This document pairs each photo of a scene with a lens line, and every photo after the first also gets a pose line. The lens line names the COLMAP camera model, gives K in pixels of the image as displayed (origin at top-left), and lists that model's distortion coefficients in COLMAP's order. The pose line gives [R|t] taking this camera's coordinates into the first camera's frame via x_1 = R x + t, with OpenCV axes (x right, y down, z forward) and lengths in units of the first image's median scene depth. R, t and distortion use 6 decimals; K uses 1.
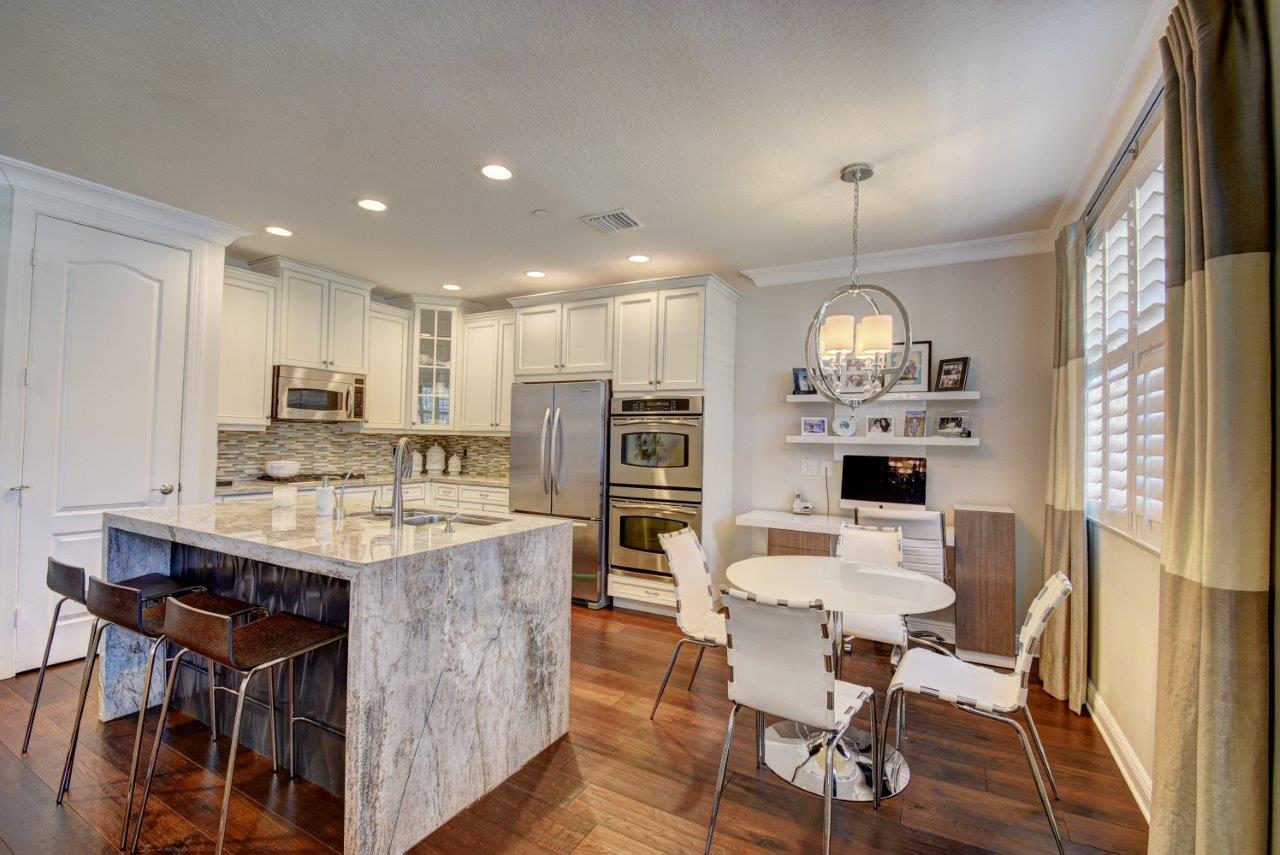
lens RADIAL K [[565.5, 0, 640.0], [0, 565.5, 427.5], [0, 0, 1]] dist [0.002938, -0.011246]
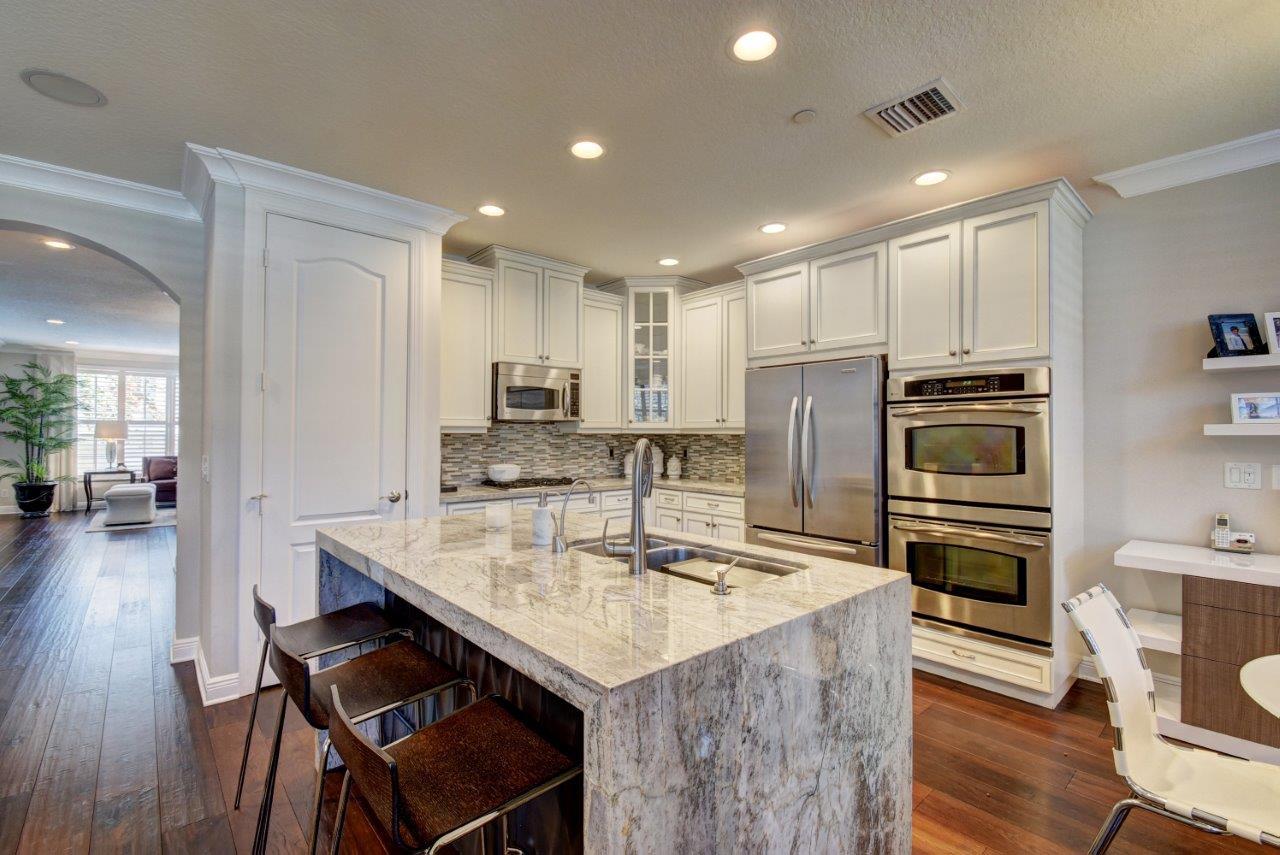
lens RADIAL K [[565.5, 0, 640.0], [0, 565.5, 427.5], [0, 0, 1]] dist [0.002938, -0.011246]
pose [[0.941886, -0.022242, -0.335195, -0.108077], [0.024109, 0.999708, 0.001410, 0.001670], [0.335066, -0.009410, 0.942148, 0.201887]]
